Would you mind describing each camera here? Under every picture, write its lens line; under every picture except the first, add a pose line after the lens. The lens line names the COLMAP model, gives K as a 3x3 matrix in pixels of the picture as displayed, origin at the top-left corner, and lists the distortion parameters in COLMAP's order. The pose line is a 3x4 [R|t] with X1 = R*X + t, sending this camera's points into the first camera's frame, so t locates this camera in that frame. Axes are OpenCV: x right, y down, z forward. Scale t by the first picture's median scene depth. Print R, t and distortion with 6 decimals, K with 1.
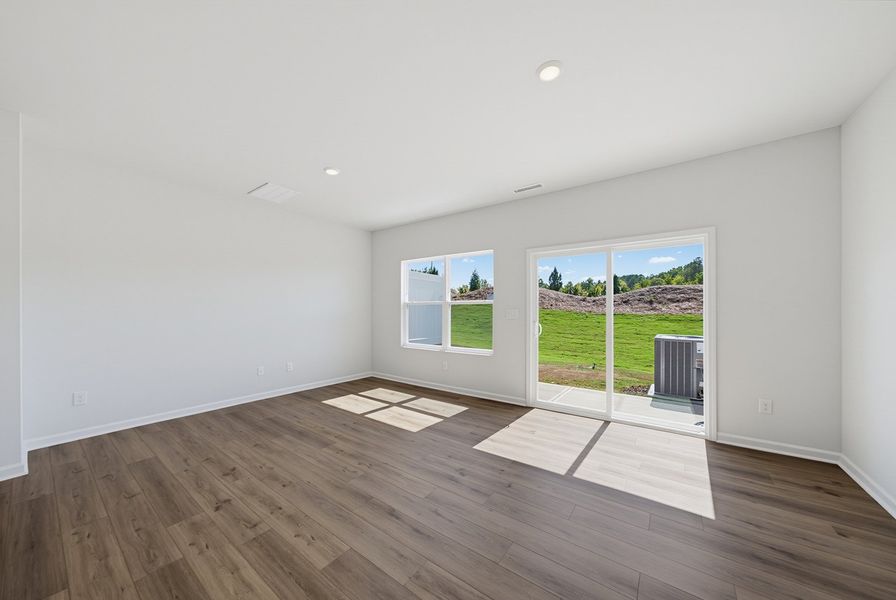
lens RADIAL K [[308.0, 0, 445.7], [0, 308.0, 304.7], [0, 0, 1]] dist [0.001800, 0.000306]
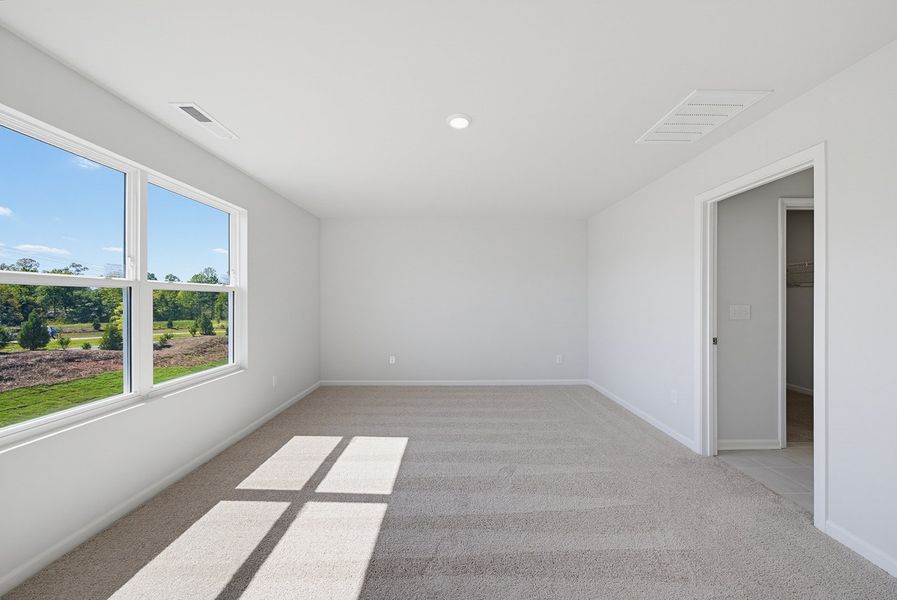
lens RADIAL K [[305.8, 0, 447.7], [0, 305.8, 301.2], [0, 0, 1]] dist [-0.001457, 0.000233]
pose [[-0.606092, -0.002761, 0.795390, -0.778191], [-0.007957, 0.999965, -0.002592, 0.025111], [-0.795355, -0.007900, -0.606093, 1.287728]]
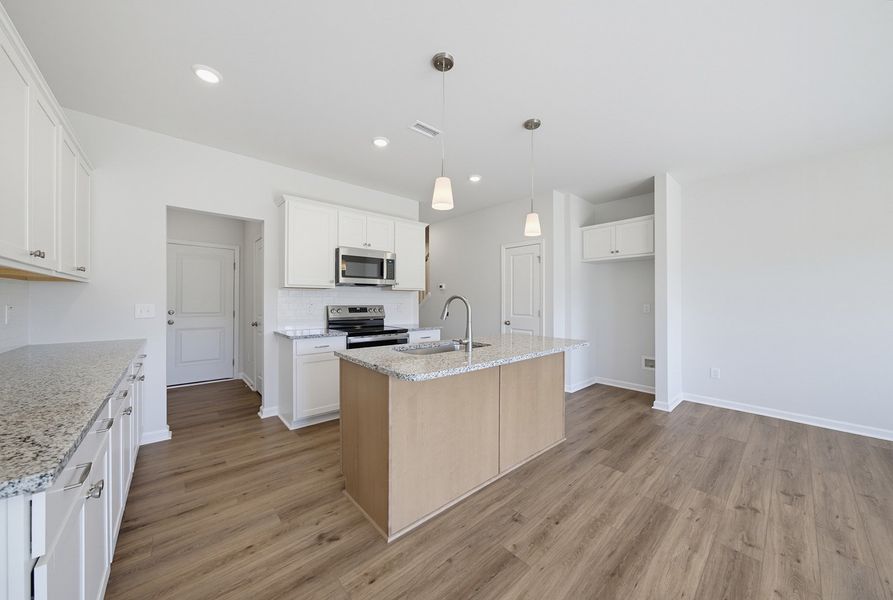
lens RADIAL K [[309.7, 0, 446.5], [0, 309.7, 300.0], [0, 0, 1]] dist [0.002328, 0.000257]
pose [[-0.203080, -0.004460, -0.979152, 0.222001], [0.010747, 0.999919, -0.006784, 0.003865], [0.979103, -0.011901, -0.203015, 0.169471]]
